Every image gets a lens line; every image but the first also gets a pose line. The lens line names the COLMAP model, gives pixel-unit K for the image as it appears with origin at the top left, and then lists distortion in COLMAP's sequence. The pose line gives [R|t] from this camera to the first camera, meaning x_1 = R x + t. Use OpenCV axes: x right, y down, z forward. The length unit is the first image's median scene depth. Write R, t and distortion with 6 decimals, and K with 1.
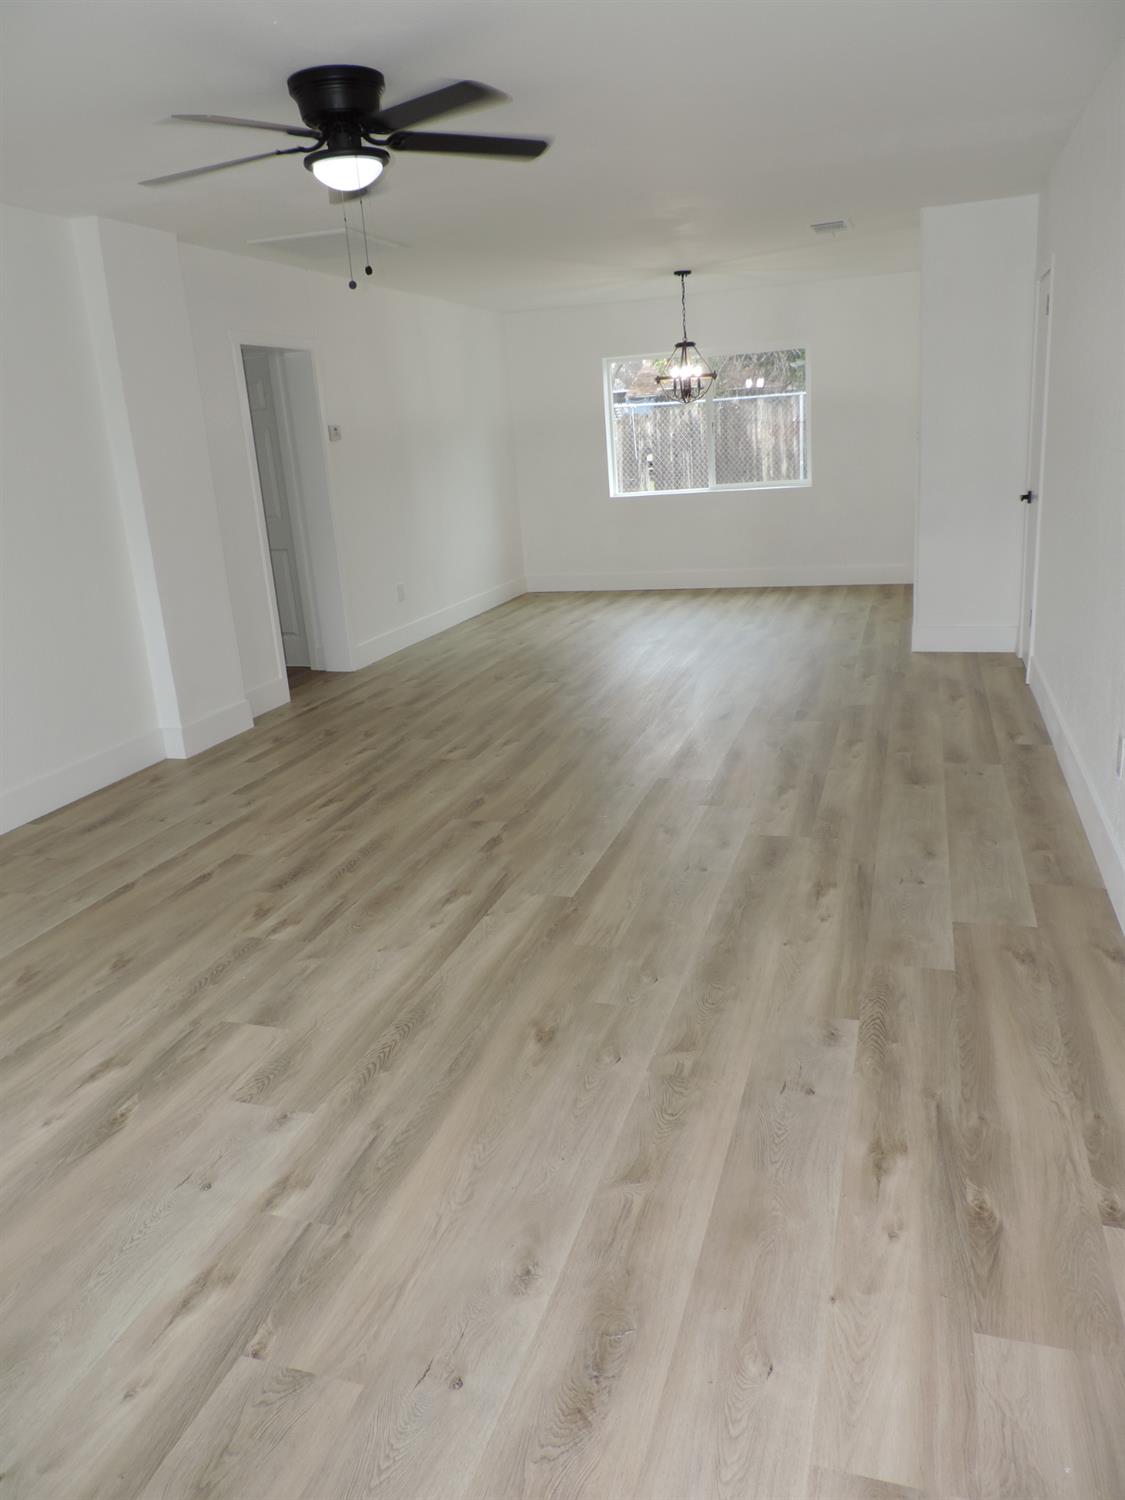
lens RADIAL K [[1061.9, 0, 562.5], [0, 1061.9, 750.0], [0, 0, 1]] dist [-0.020599, 0.004697]
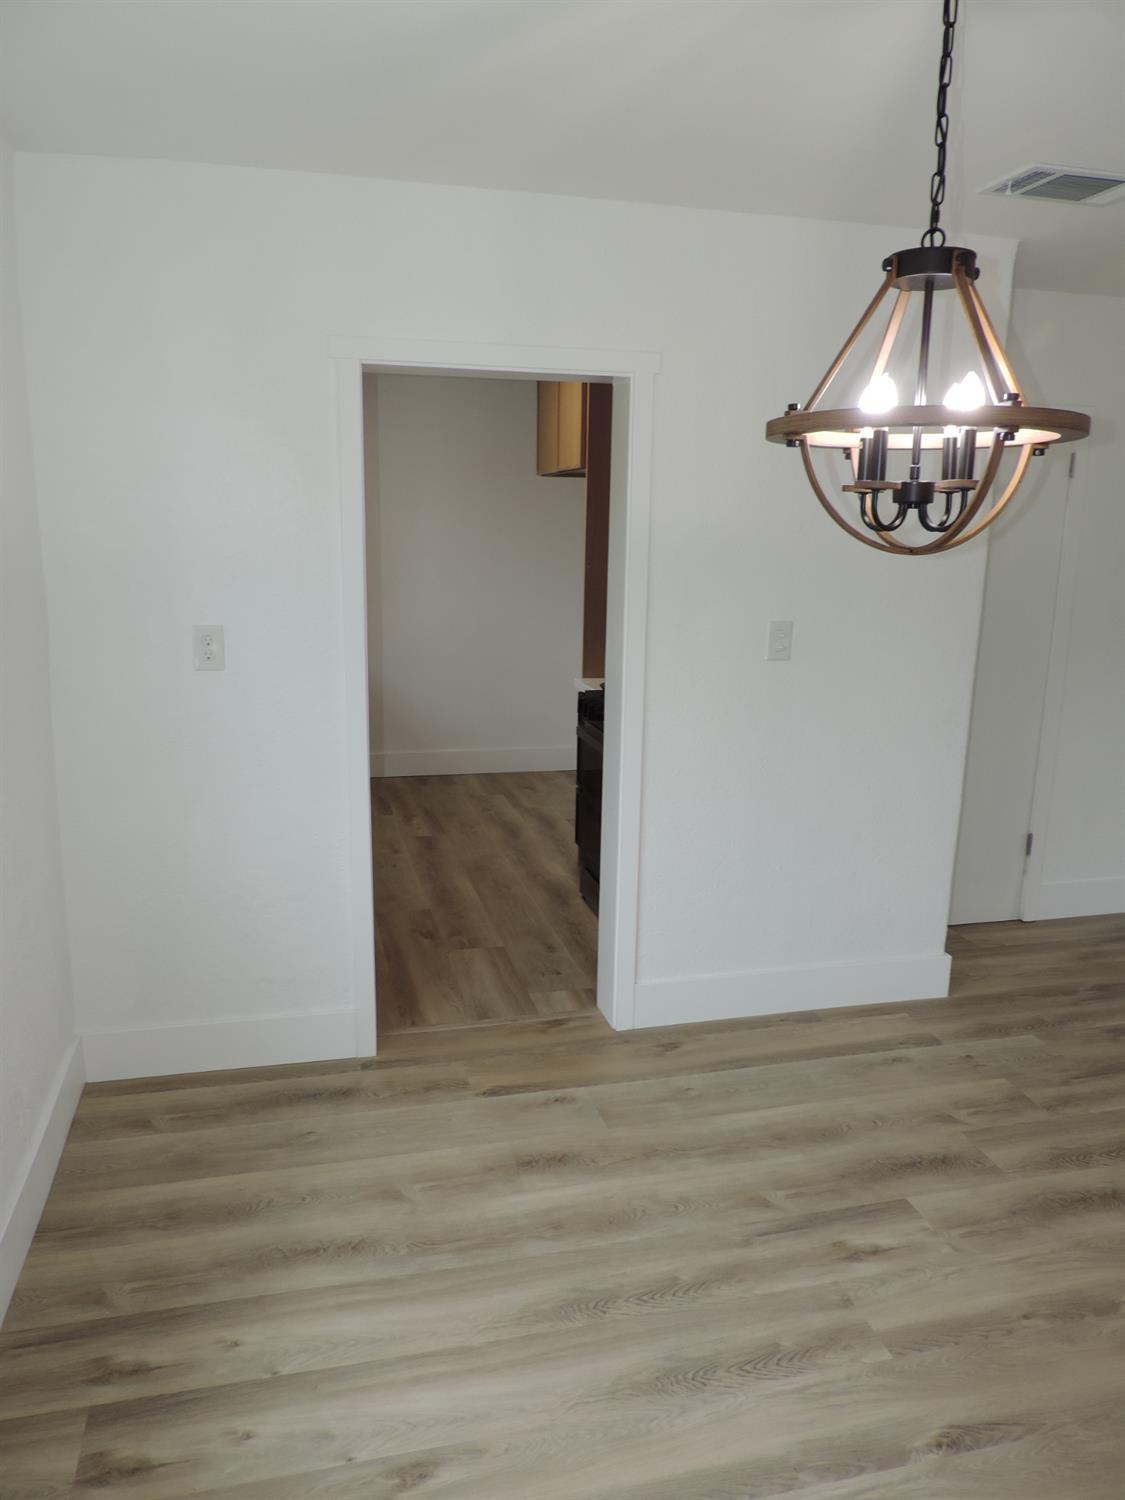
lens RADIAL K [[1061.9, 0, 562.5], [0, 1061.9, 750.0], [0, 0, 1]] dist [-0.020599, 0.004697]
pose [[-0.527052, -0.118288, 0.841561, -0.041510], [0.260200, 0.920246, 0.292306, -0.630799], [-0.809020, 0.373034, -0.454239, 1.984915]]
